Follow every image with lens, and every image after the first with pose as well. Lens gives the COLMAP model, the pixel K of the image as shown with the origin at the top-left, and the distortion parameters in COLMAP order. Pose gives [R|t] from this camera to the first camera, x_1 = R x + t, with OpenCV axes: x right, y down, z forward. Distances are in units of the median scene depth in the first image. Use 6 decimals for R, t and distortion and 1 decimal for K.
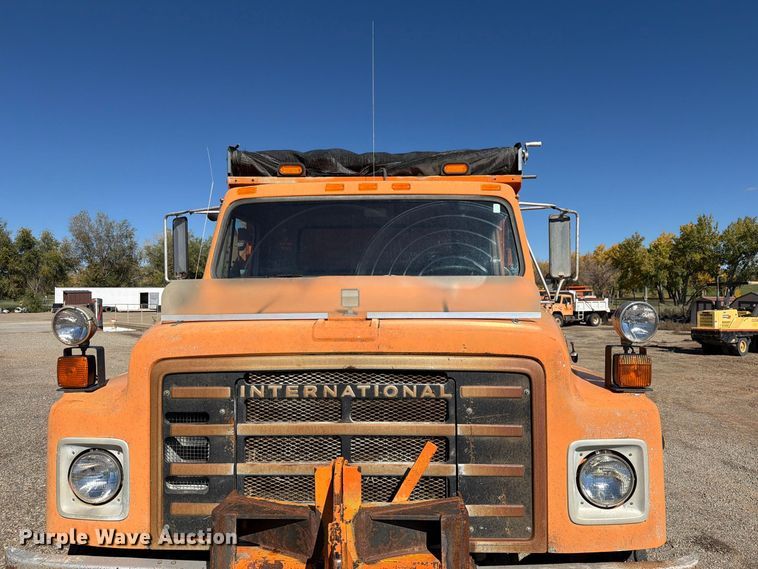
lens RADIAL K [[529.4, 0, 381.1], [0, 529.4, 287.4], [0, 0, 1]] dist [0.151604, -0.286894]
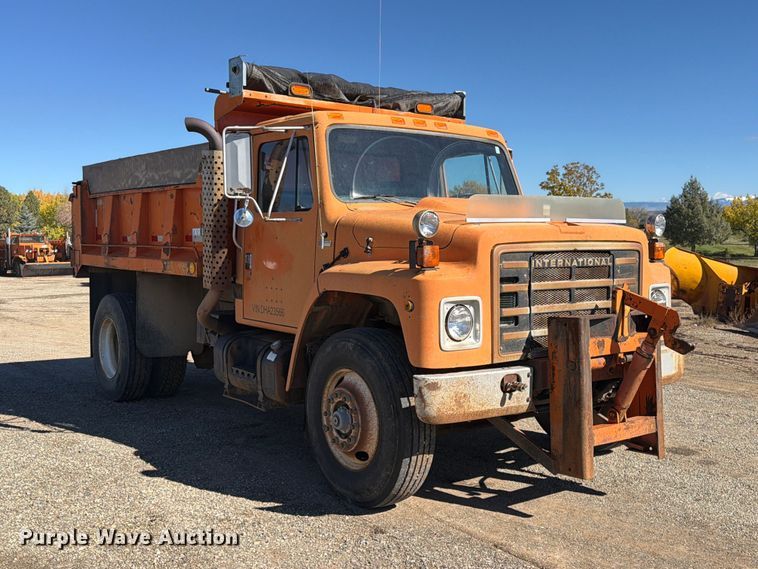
lens RADIAL K [[786.0, 0, 376.2], [0, 786.0, 289.6], [0, 0, 1]] dist [0.191195, -0.436234]
pose [[0.772935, -0.036536, 0.633433, -2.171438], [-0.007393, 0.997754, 0.066572, 0.114815], [-0.634442, -0.056139, 0.770929, -0.572084]]
